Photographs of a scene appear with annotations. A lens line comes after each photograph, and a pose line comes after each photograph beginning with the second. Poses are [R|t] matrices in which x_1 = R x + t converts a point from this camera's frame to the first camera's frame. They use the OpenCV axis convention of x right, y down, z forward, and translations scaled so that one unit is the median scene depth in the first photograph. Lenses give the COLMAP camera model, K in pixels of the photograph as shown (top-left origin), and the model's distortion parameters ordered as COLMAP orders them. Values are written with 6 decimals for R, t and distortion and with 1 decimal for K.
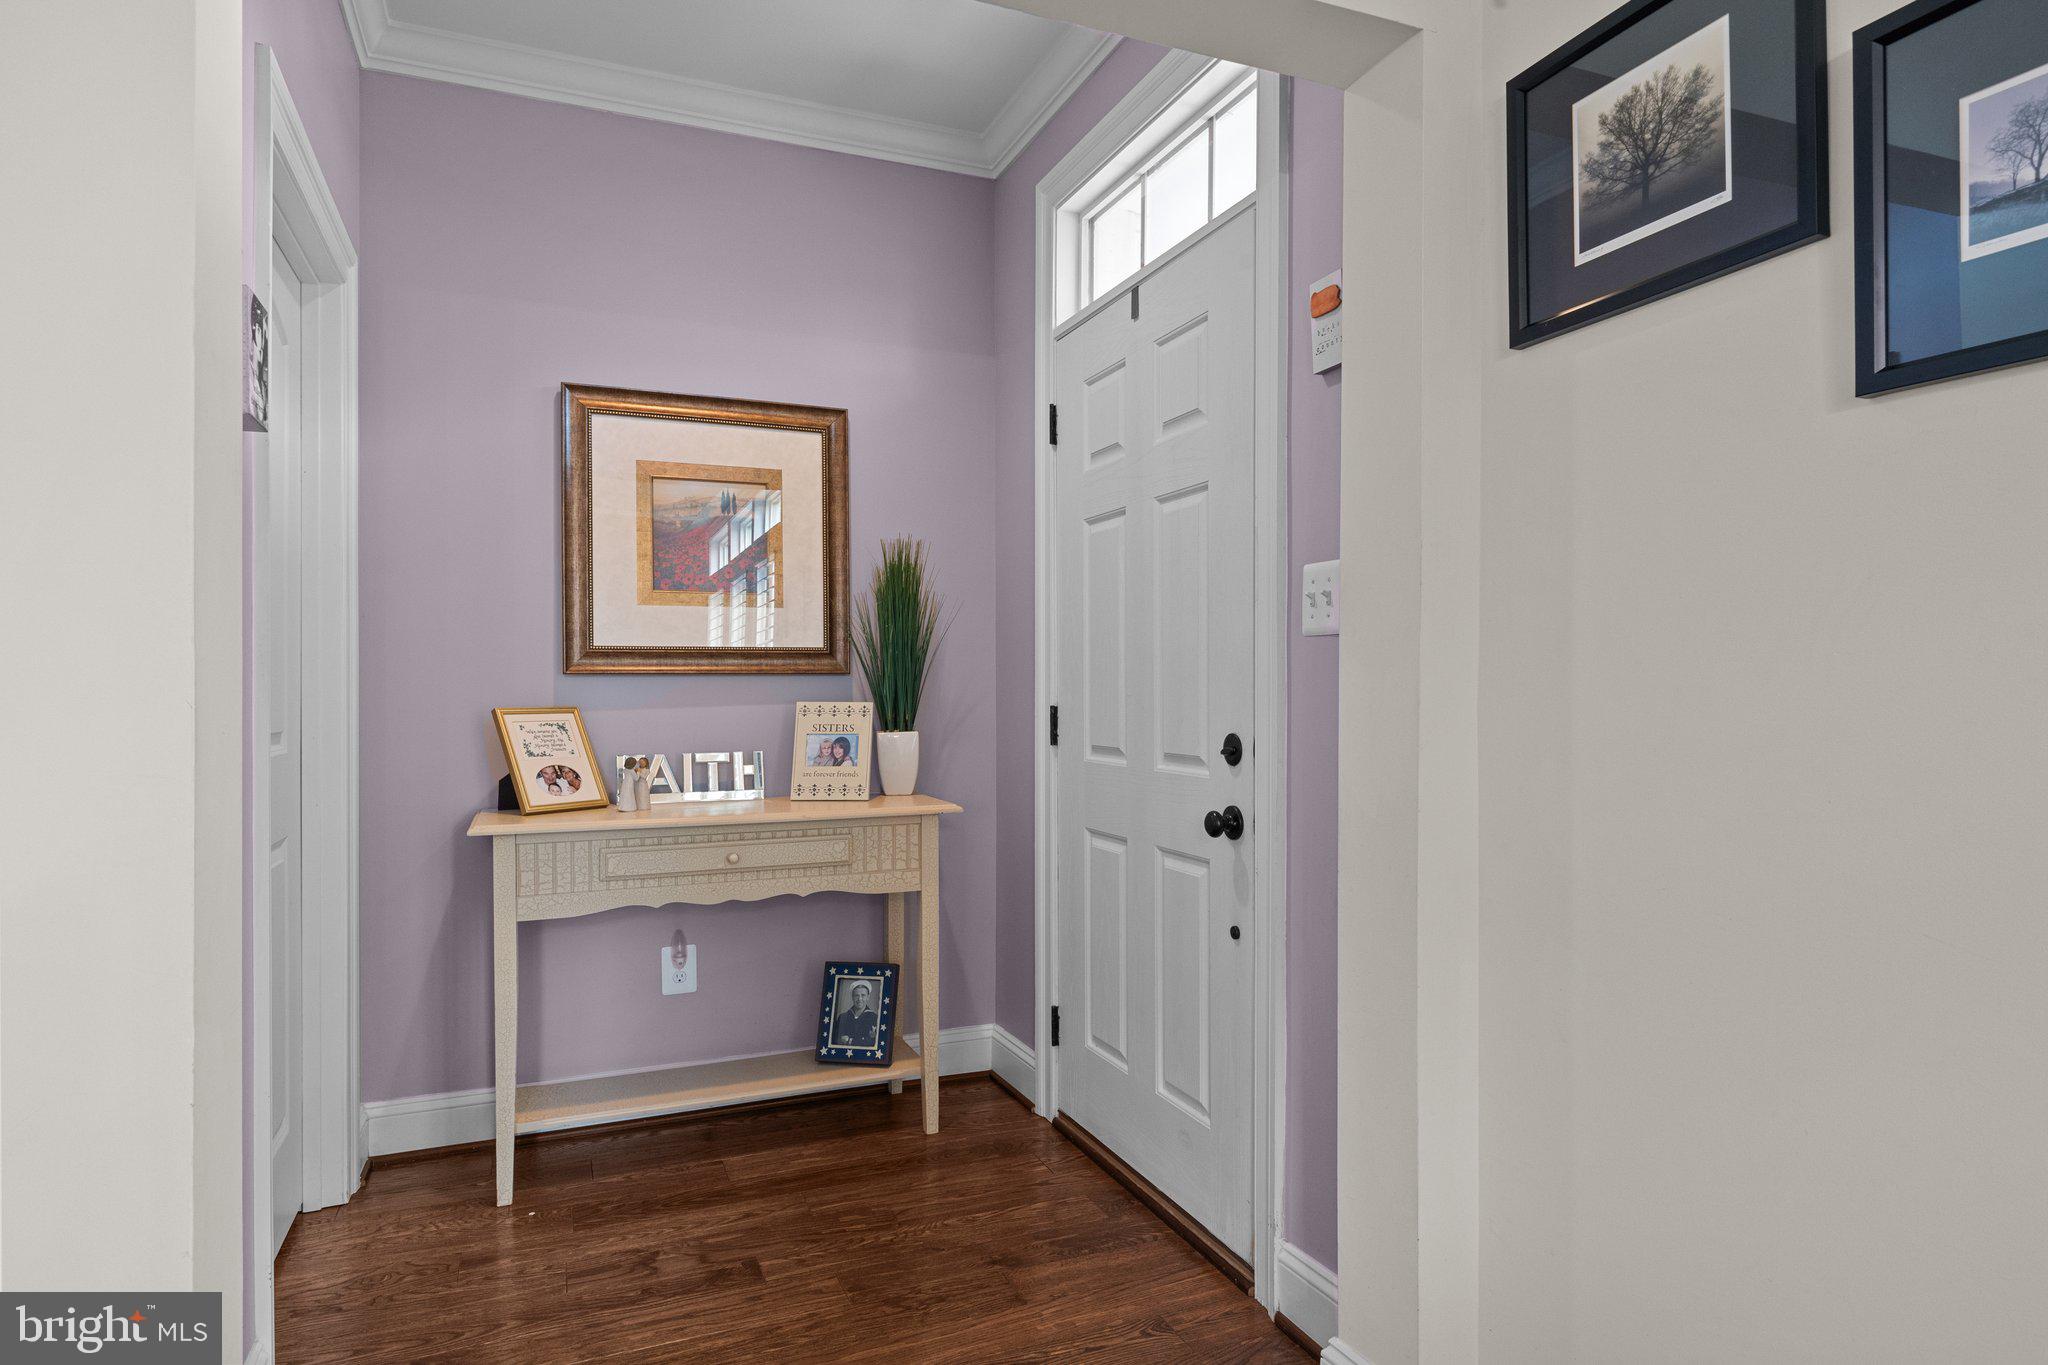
lens RADIAL K [[1153.8, 0, 1022.5], [0, 1153.8, 684.3], [0, 0, 1]] dist [0.001296, 0.000485]
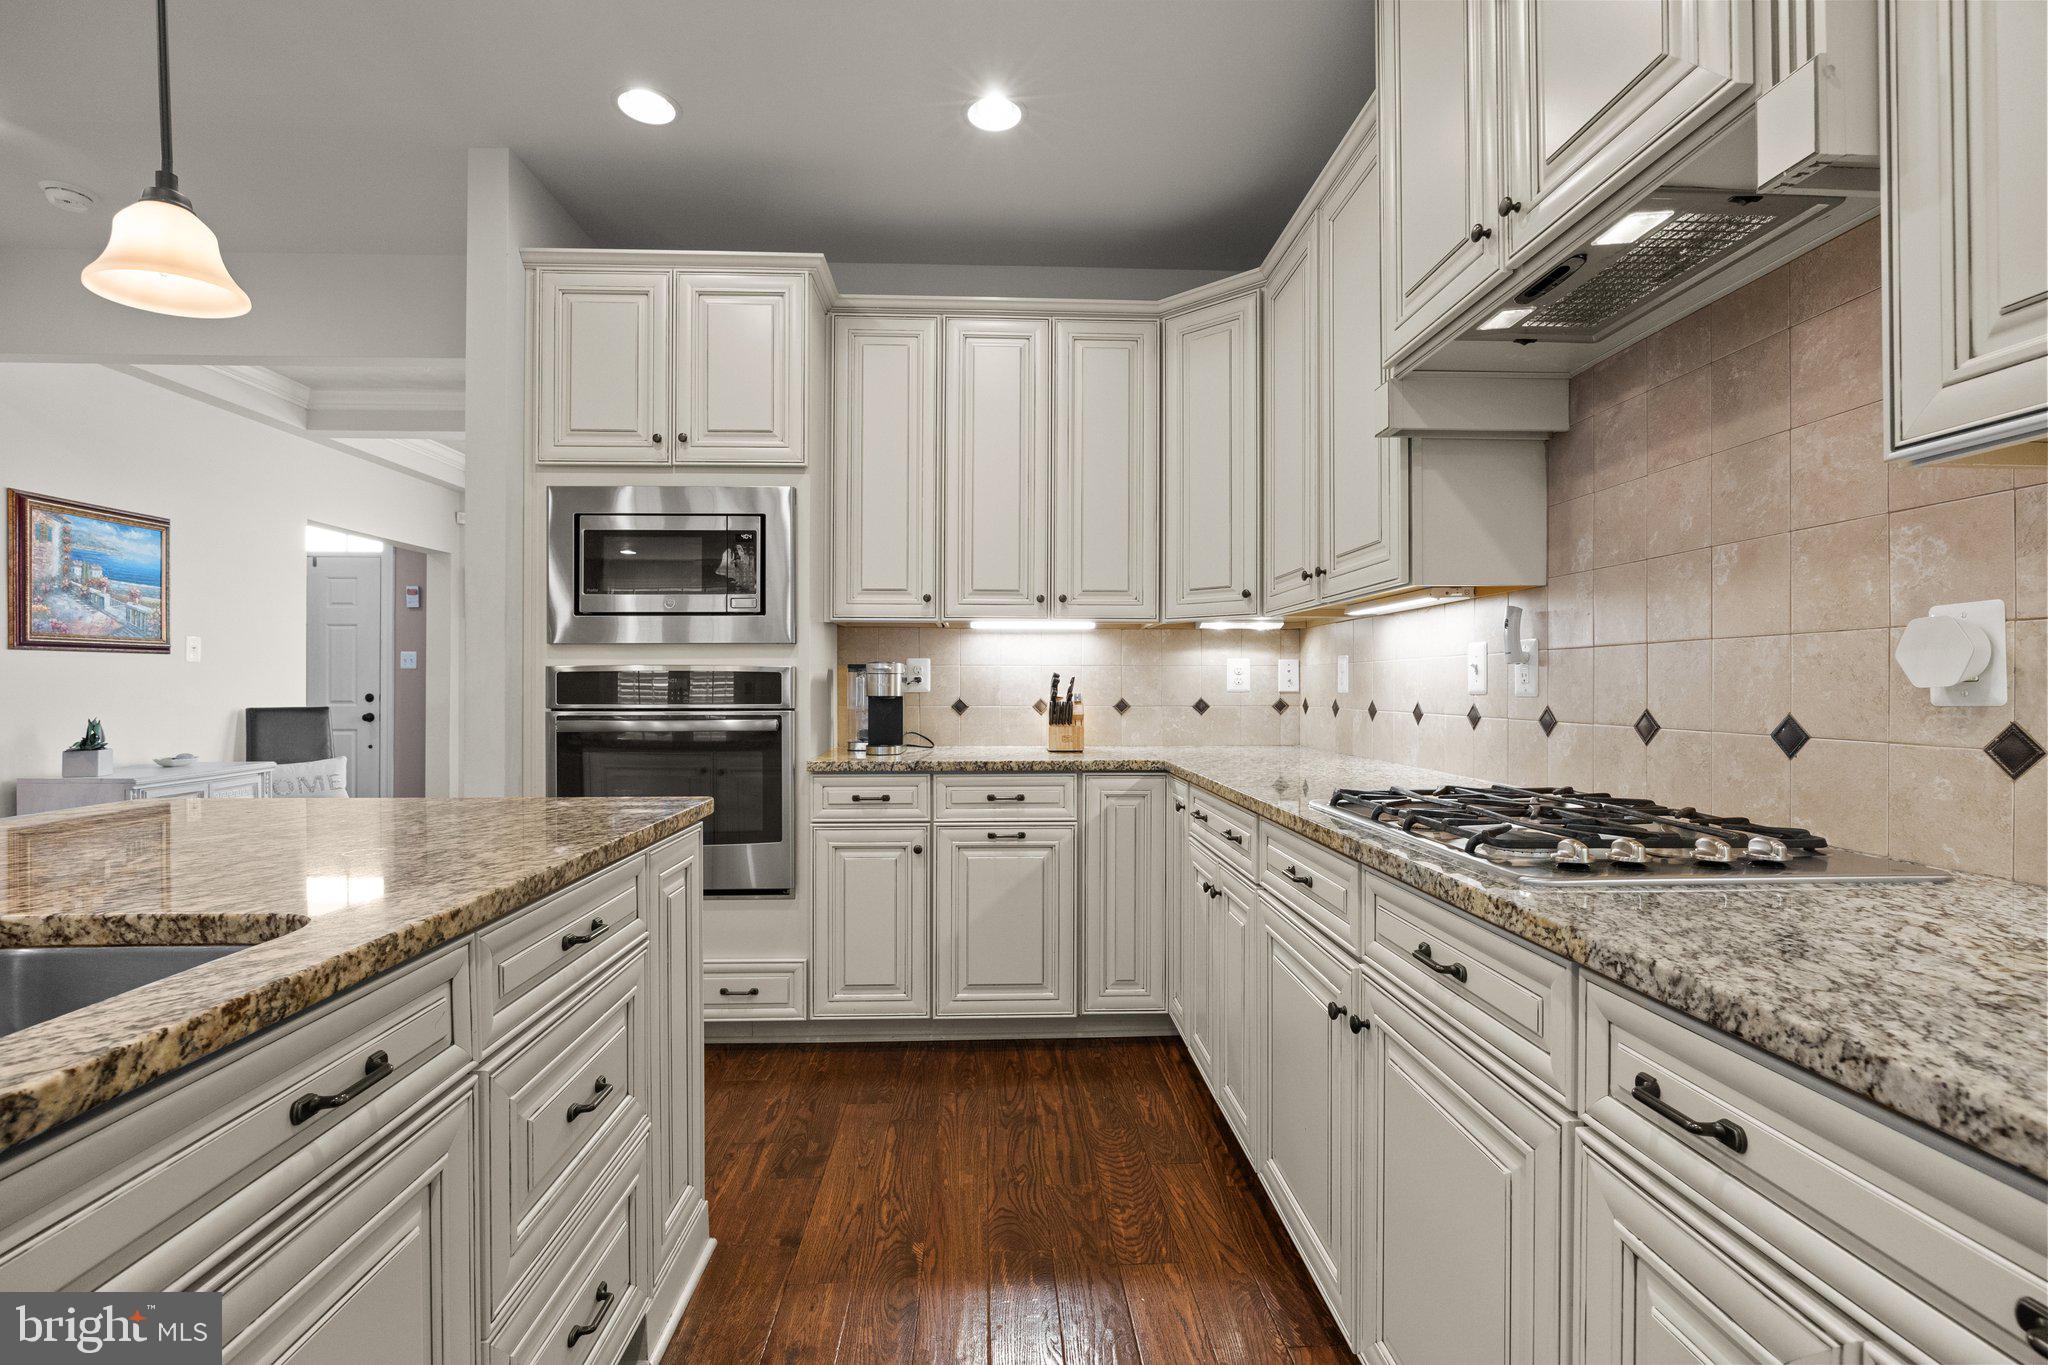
lens RADIAL K [[951.9, 0, 1031.0], [0, 951.9, 677.5], [0, 0, 1]] dist [-0.011467, 0.001797]
pose [[0.339951, 0.006779, 0.940419, -1.972690], [-0.007088, 0.999964, -0.004646, -0.010028], [-0.940416, -0.005086, 0.339987, -2.051228]]
